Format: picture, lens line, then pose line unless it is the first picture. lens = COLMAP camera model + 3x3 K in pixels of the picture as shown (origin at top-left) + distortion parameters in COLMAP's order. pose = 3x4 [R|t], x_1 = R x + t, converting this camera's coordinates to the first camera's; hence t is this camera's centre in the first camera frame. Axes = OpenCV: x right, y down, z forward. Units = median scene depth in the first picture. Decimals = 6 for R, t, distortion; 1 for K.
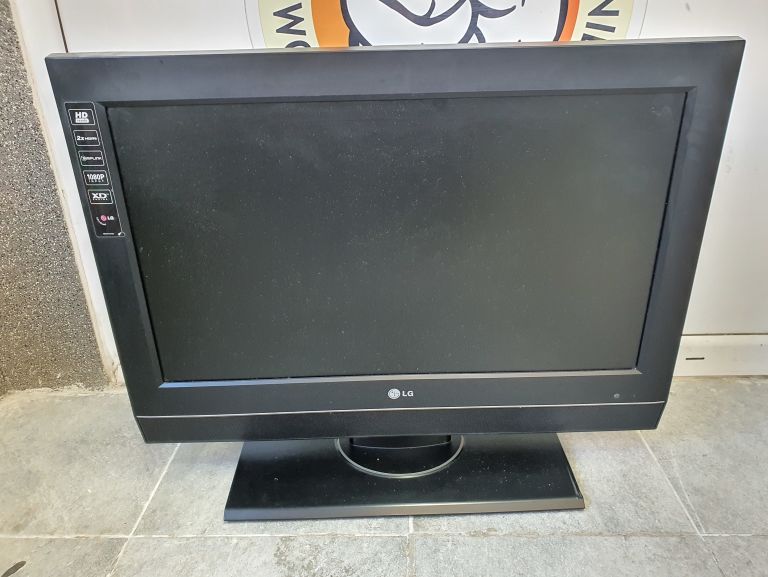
lens RADIAL K [[639.3, 0, 384.0], [0, 639.3, 288.5], [0, 0, 1]] dist [0.004154, 0.000022]
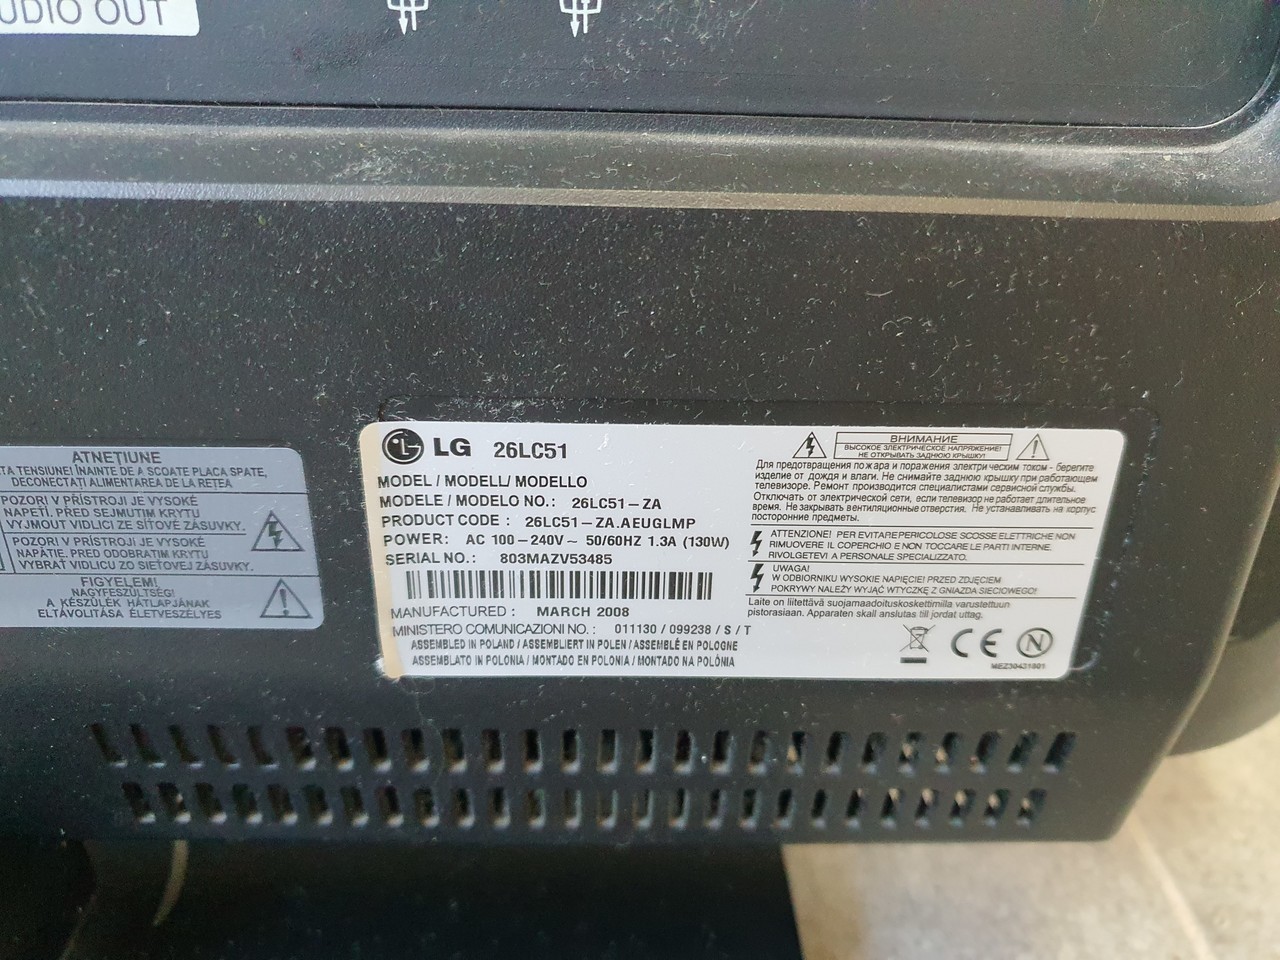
lens RADIAL K [[1058.6, 0, 640.0], [0, 1058.6, 480.0], [0, 0, 1]] dist [0.009629, -0.005103]
pose [[0.998829, 0.036859, 0.031351, 0.272171], [-0.039327, 0.995844, 0.082153, 0.124257], [-0.028193, -0.083289, 0.996127, 0.779101]]
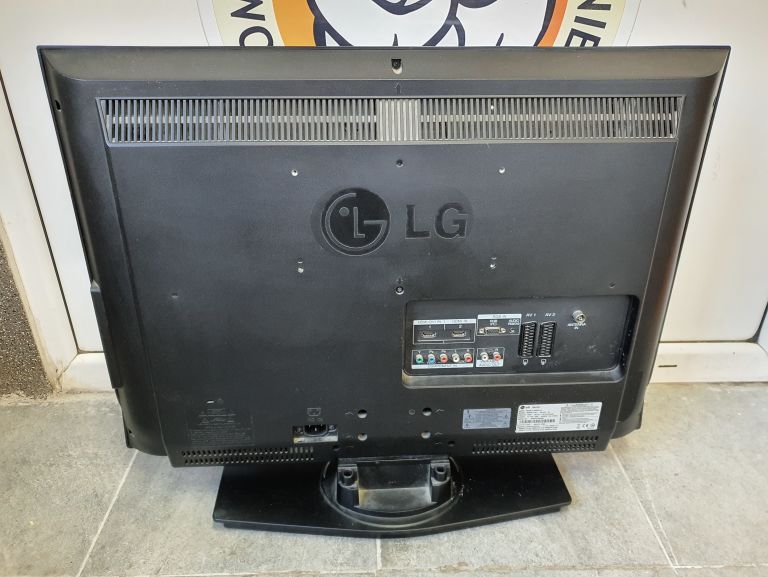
lens RADIAL K [[635.2, 0, 384.0], [0, 635.2, 288.5], [0, 0, 1]] dist [0.009629, -0.005103]
pose [[0.998040, 0.005620, 0.062328, -0.010952], [-0.010980, 0.996236, 0.085981, -0.107577], [-0.061610, -0.086497, 0.994345, 0.082499]]
